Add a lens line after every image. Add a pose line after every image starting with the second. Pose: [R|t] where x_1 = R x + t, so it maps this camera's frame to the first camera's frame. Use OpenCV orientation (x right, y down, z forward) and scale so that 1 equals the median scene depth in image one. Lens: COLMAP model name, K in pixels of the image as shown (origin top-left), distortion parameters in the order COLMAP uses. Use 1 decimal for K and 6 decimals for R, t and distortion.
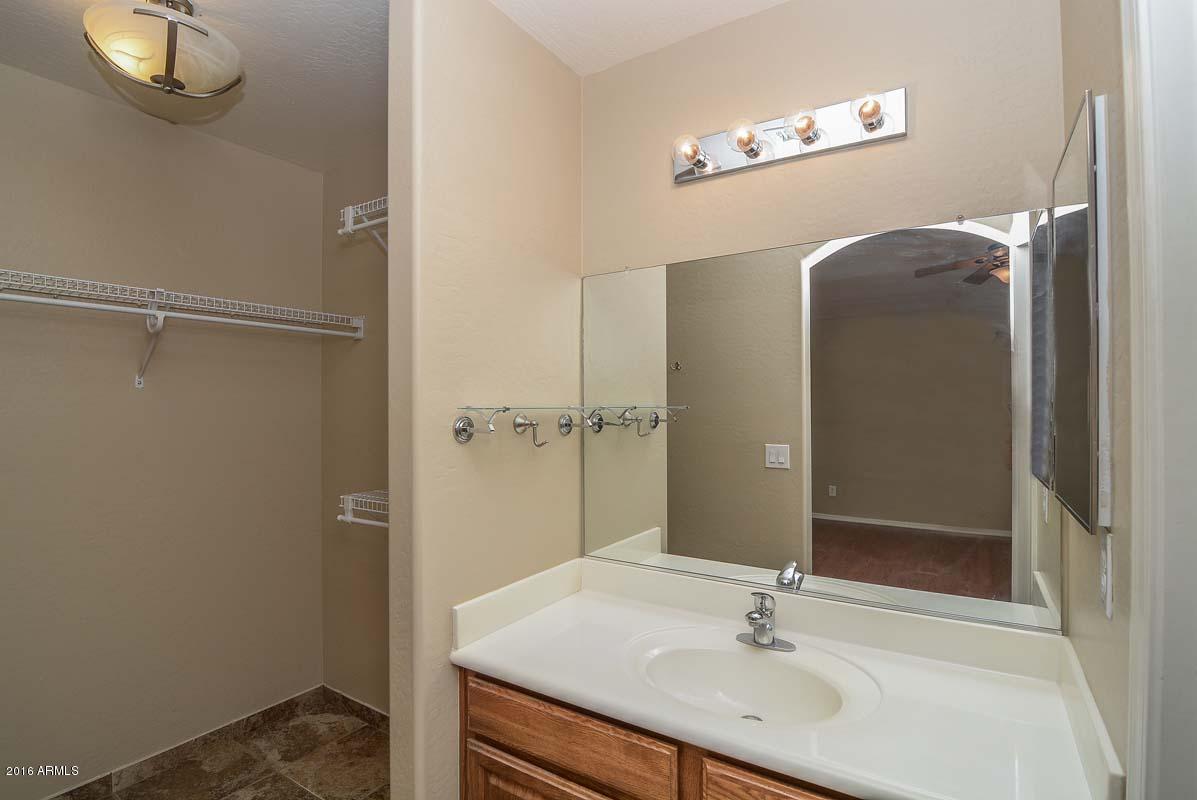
lens RADIAL K [[578.8, 0, 602.2], [0, 578.8, 399.5], [0, 0, 1]] dist [0.002862, -0.018217]
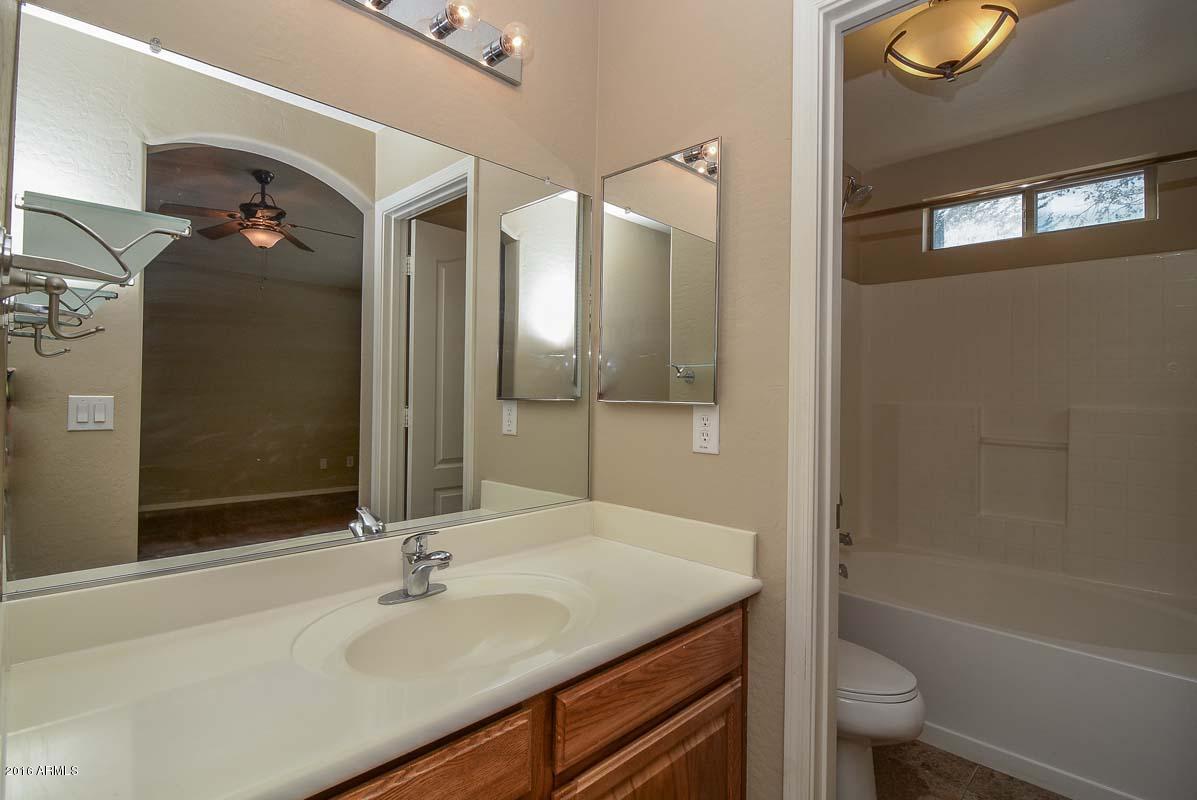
lens RADIAL K [[578.8, 0, 602.2], [0, 578.8, 399.5], [0, 0, 1]] dist [0.002862, -0.018217]
pose [[0.205089, -0.001208, 0.978743, -0.480691], [-0.026075, 0.999638, 0.006698, 0.130283], [-0.978396, -0.026895, 0.204983, 0.574875]]
